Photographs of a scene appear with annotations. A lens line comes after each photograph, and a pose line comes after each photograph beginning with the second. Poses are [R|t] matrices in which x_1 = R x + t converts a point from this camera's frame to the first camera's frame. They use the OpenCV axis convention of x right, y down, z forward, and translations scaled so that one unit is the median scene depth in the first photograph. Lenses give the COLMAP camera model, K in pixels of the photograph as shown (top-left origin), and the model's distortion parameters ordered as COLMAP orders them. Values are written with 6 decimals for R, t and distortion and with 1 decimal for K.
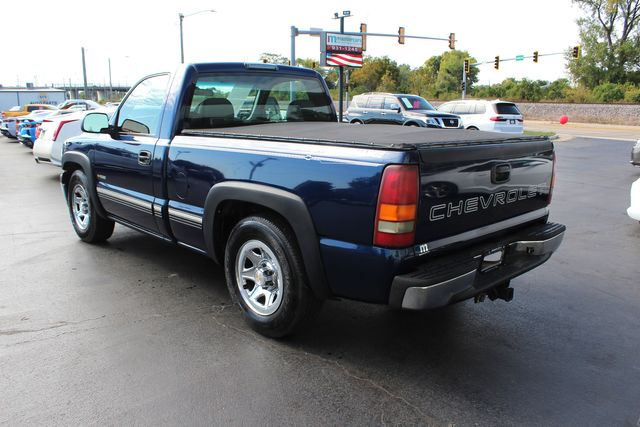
lens RADIAL K [[531.0, 0, 322.0], [0, 531.0, 228.6], [0, 0, 1]] dist [-0.148132, 0.111409]
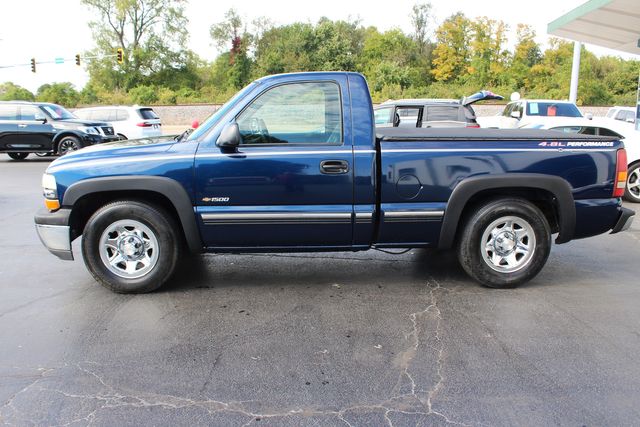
lens RADIAL K [[553.6, 0, 328.0], [0, 553.6, 232.1], [0, 0, 1]] dist [-0.149265, 0.104887]
pose [[0.651221, -0.173021, 0.738901, -1.343554], [0.181025, 0.980973, 0.070161, -0.109183], [-0.736981, 0.088070, 0.670152, 0.397604]]
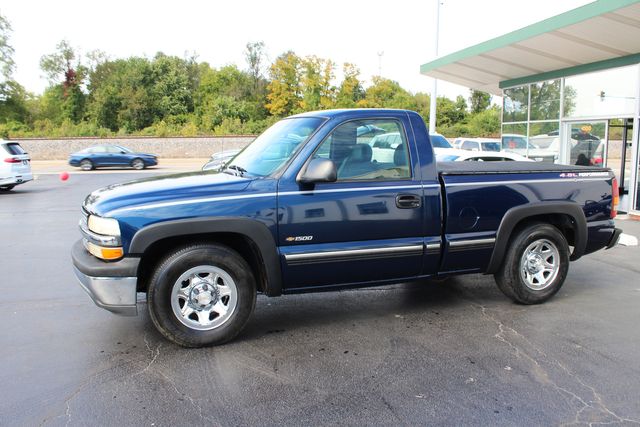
lens RADIAL K [[531.0, 0, 325.1], [0, 531.0, 236.8], [0, 0, 1]] dist [-0.148132, 0.111409]
pose [[0.399525, -0.169456, 0.900924, -1.584559], [0.214475, 0.972770, 0.087858, -0.230160], [-0.891280, 0.158124, 0.424989, 0.862758]]
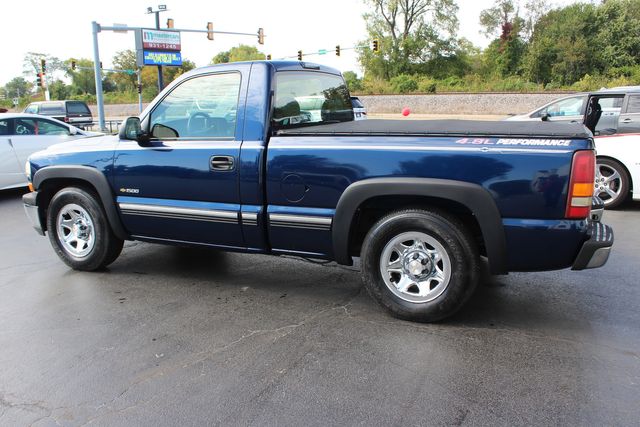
lens RADIAL K [[562.3, 0, 325.2], [0, 562.3, 230.9], [0, 0, 1]] dist [-0.155567, 0.120040]
pose [[0.928155, -0.108252, 0.356105, -0.637495], [0.110570, 0.993771, 0.013905, -0.013469], [-0.355392, 0.026469, 0.934343, 0.027247]]
